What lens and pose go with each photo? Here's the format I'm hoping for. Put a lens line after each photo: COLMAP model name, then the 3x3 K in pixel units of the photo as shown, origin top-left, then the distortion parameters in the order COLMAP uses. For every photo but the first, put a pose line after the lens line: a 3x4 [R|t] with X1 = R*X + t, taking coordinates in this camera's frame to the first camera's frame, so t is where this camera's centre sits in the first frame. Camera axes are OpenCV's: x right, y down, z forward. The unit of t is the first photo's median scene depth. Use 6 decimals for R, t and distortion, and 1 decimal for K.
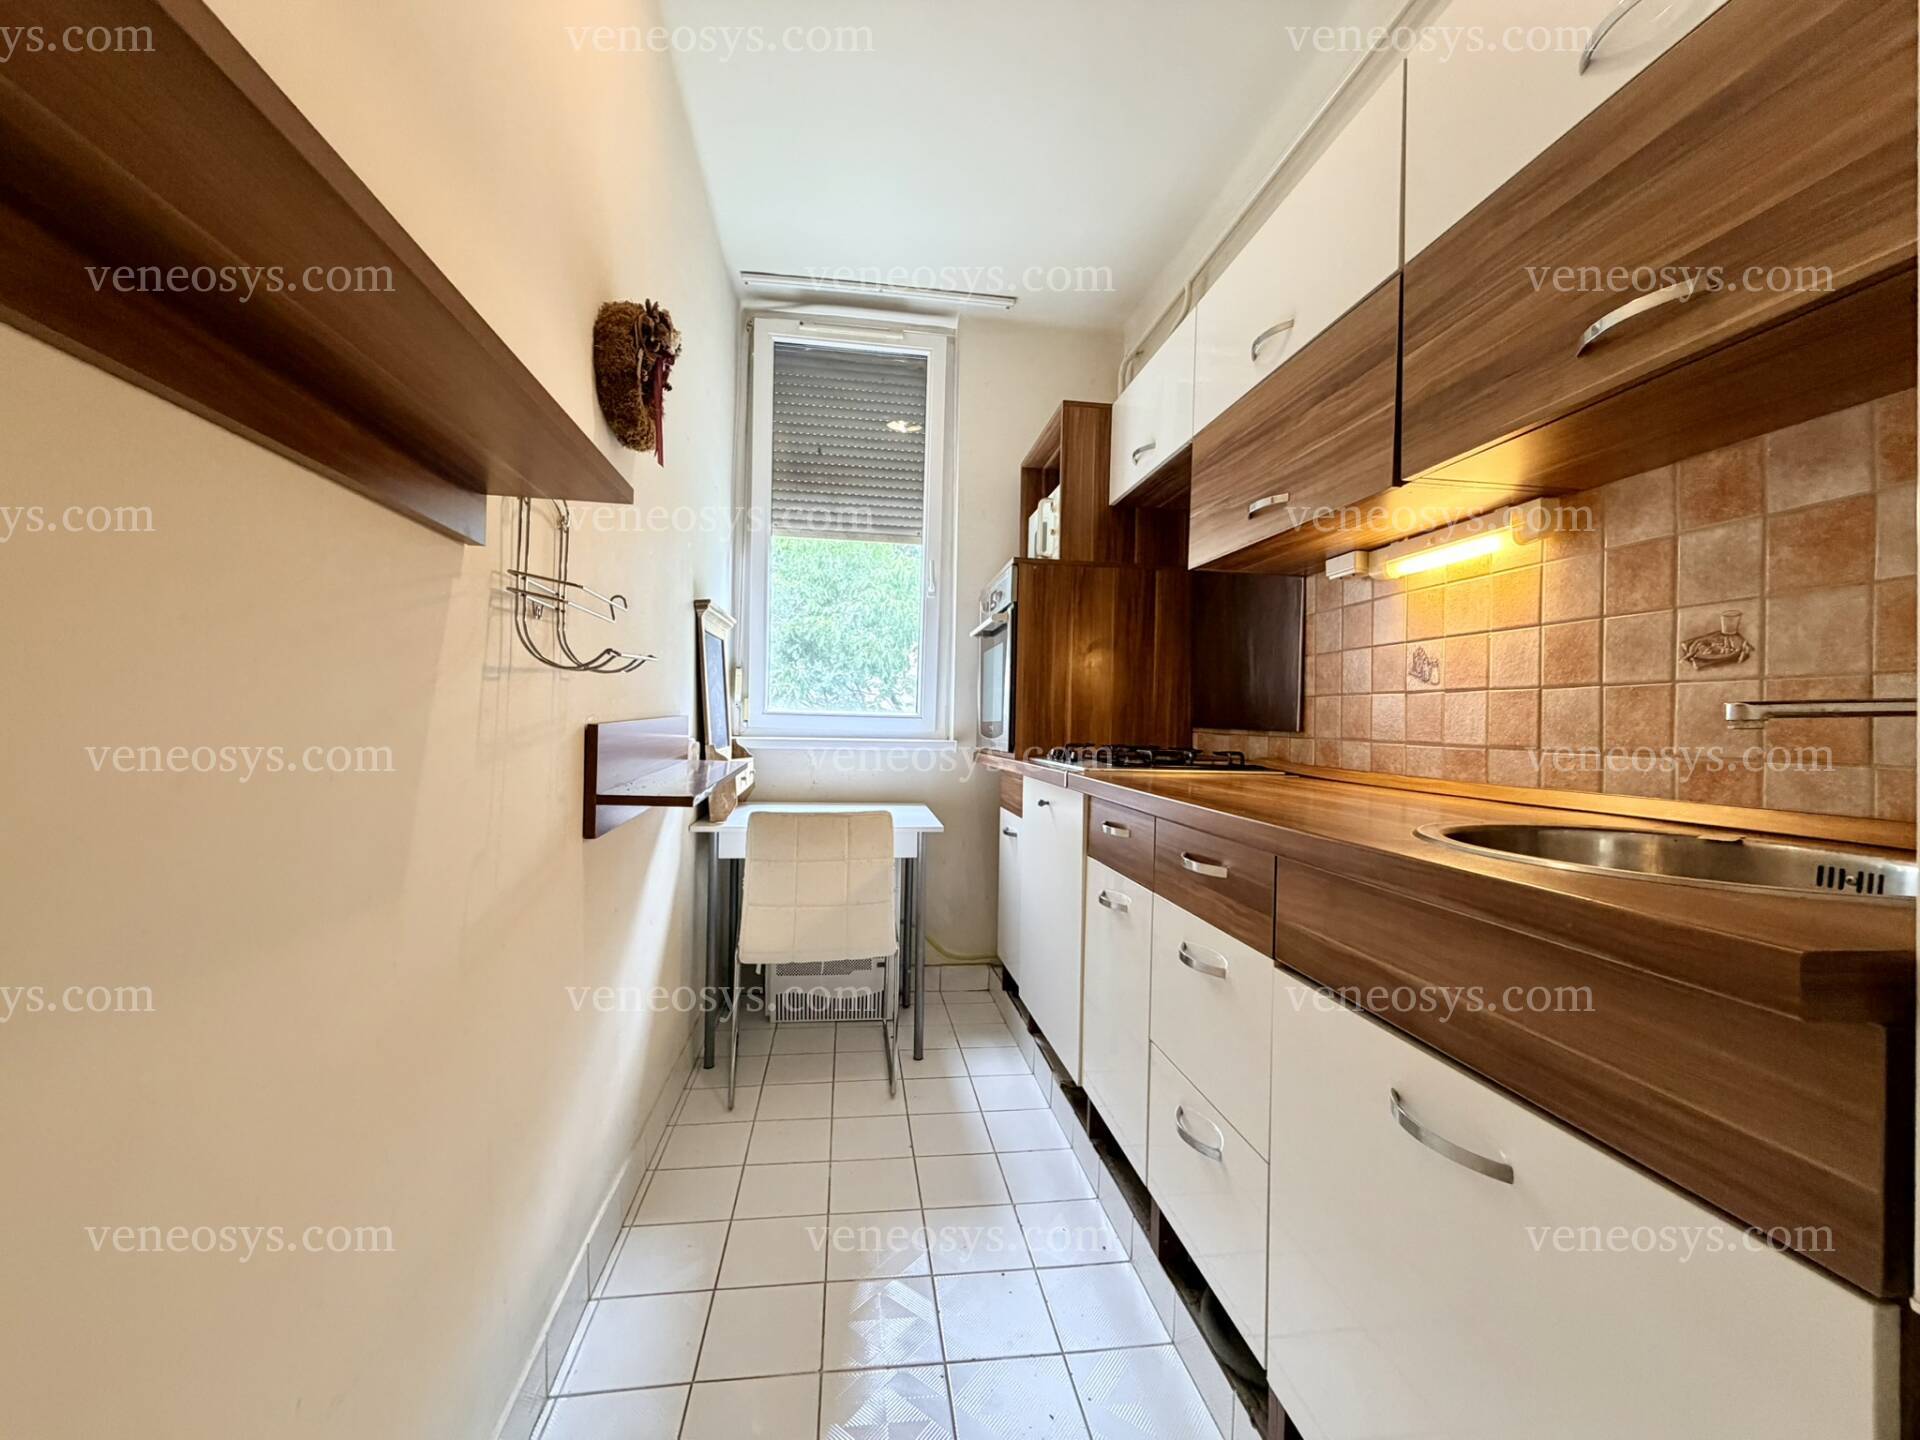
lens RADIAL K [[777.5, 0, 944.1], [0, 777.5, 709.3], [0, 0, 1]] dist [-0.008194, 0.001545]
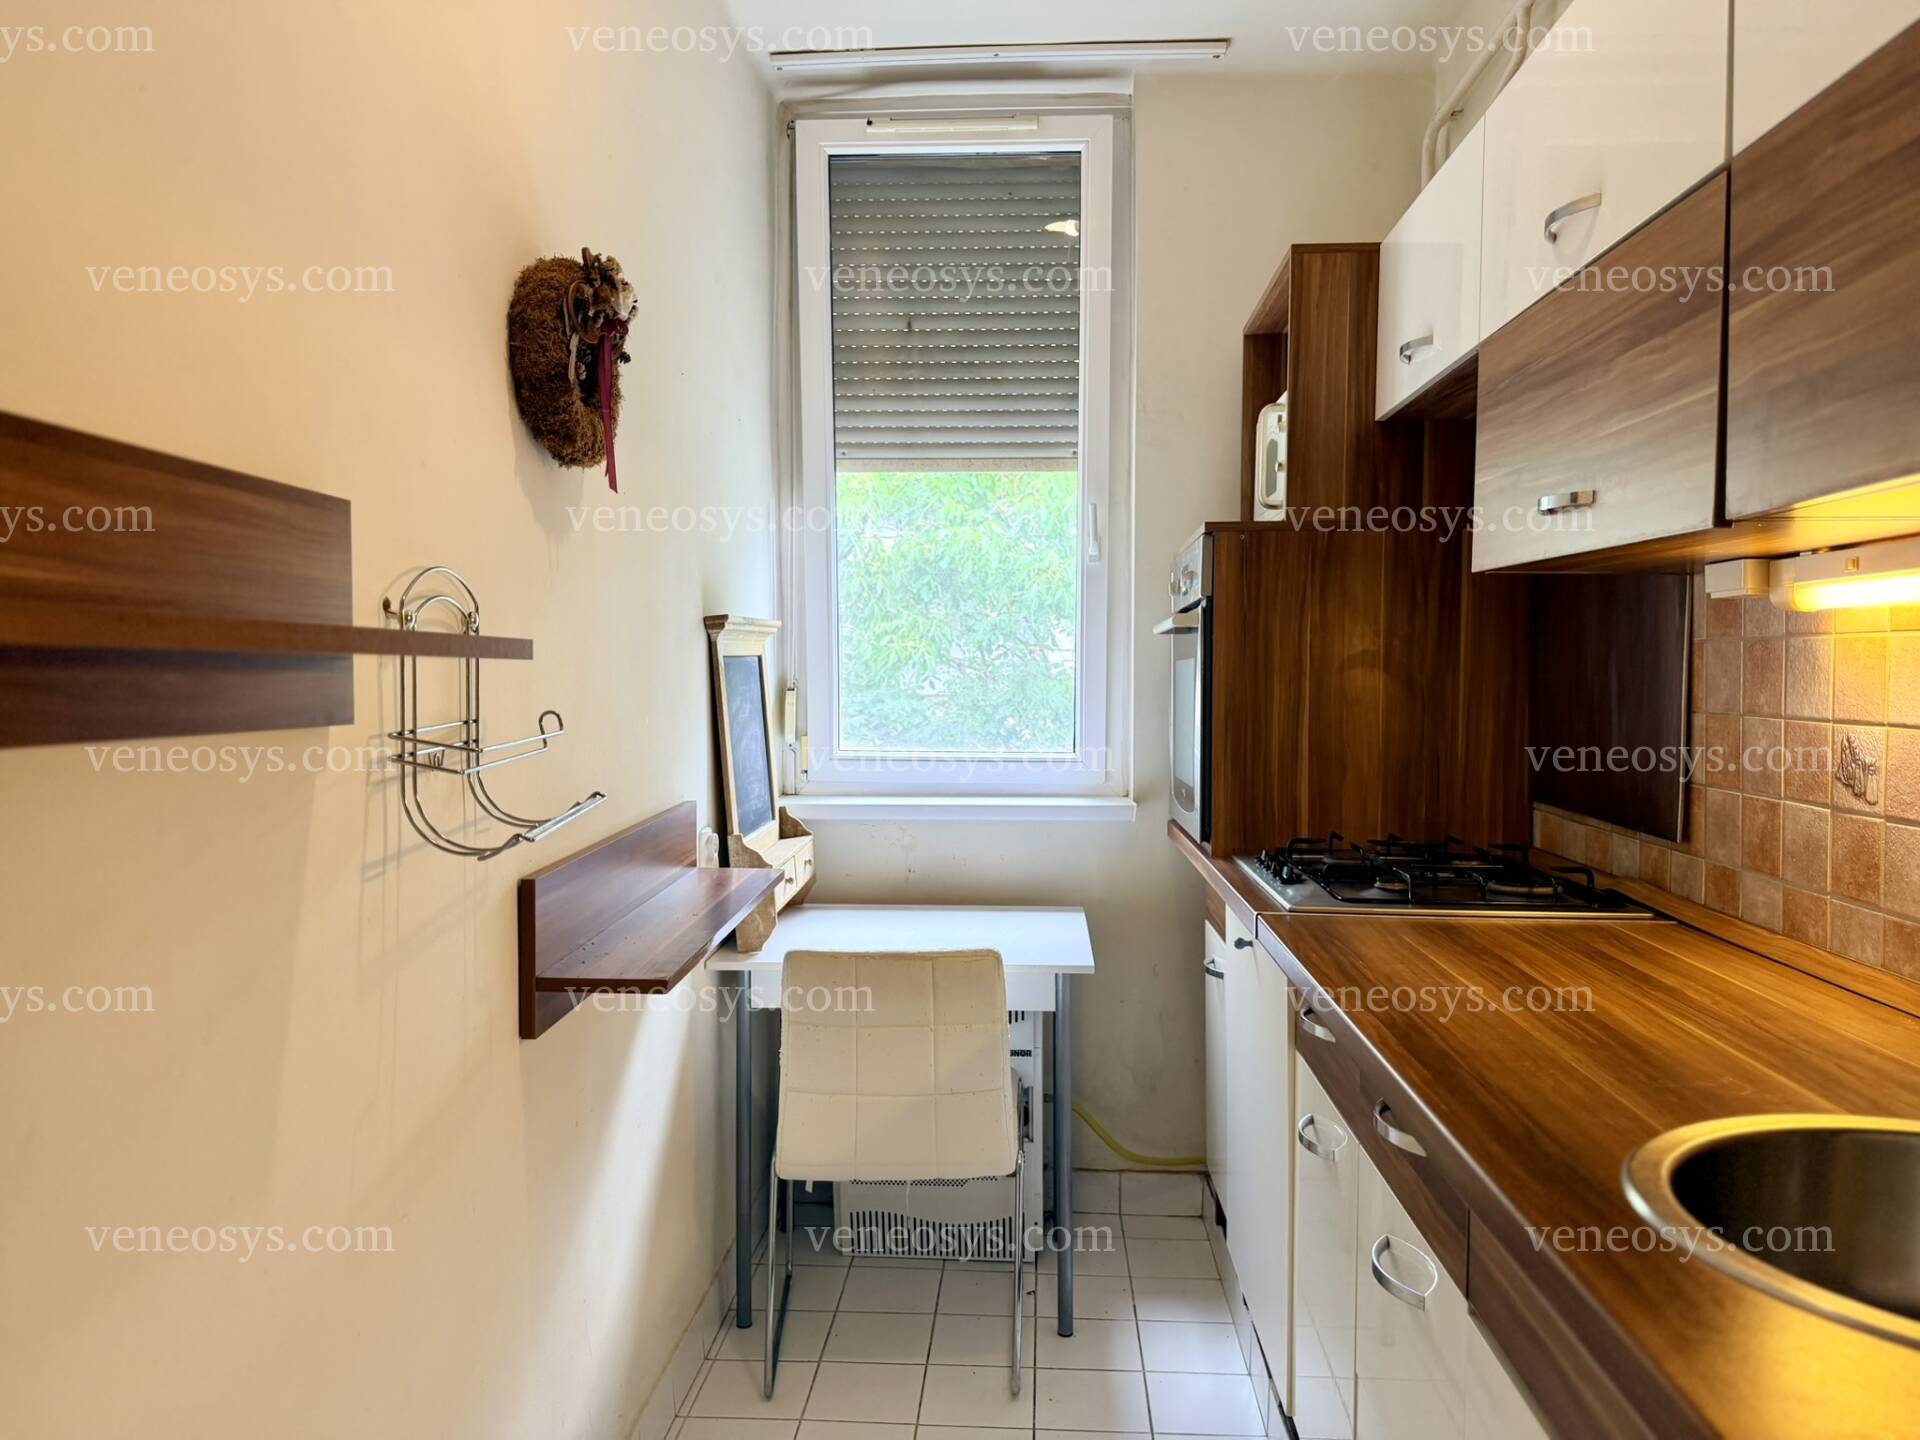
lens RADIAL K [[1373.1, 0, 942.1], [0, 1373.1, 697.4], [0, 0, 1]] dist [0.039941, -0.057566]
pose [[0.980621, -0.017852, -0.195099, 0.116458], [0.024798, 0.999141, 0.033216, -0.122857], [0.194338, -0.037410, 0.980221, -0.108579]]
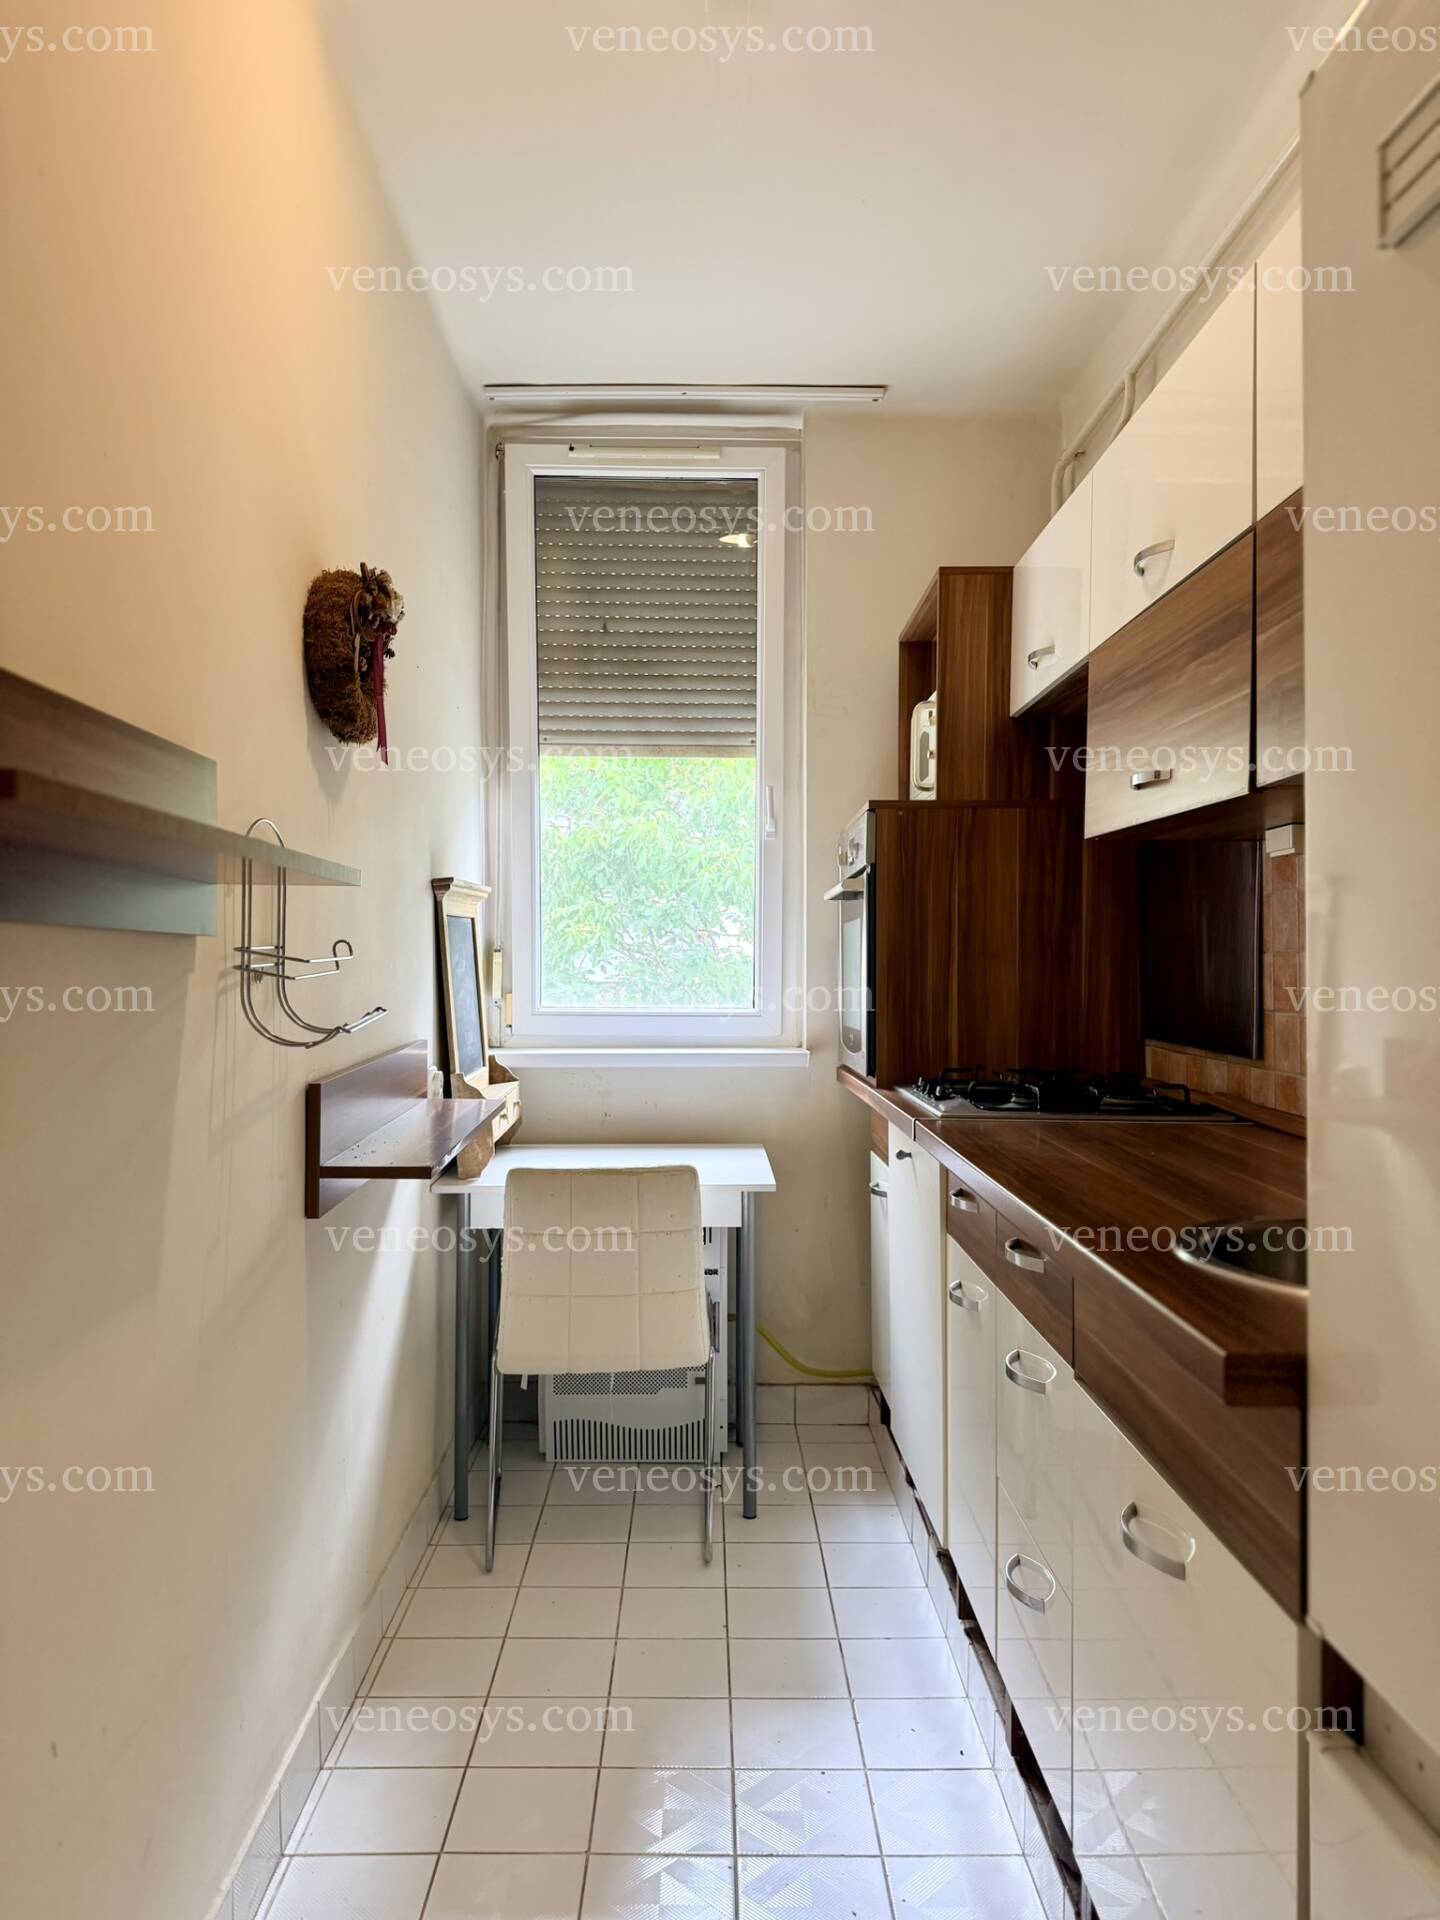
lens RADIAL K [[1373.1, 0, 694.2], [0, 1373.1, 935.6], [0, 0, 1]] dist [0.039941, -0.057566]
pose [[0.991432, -0.023358, -0.128517, 0.109630], [0.022846, 0.999724, -0.005460, -0.085594], [0.128610, 0.002477, 0.991692, -0.305954]]
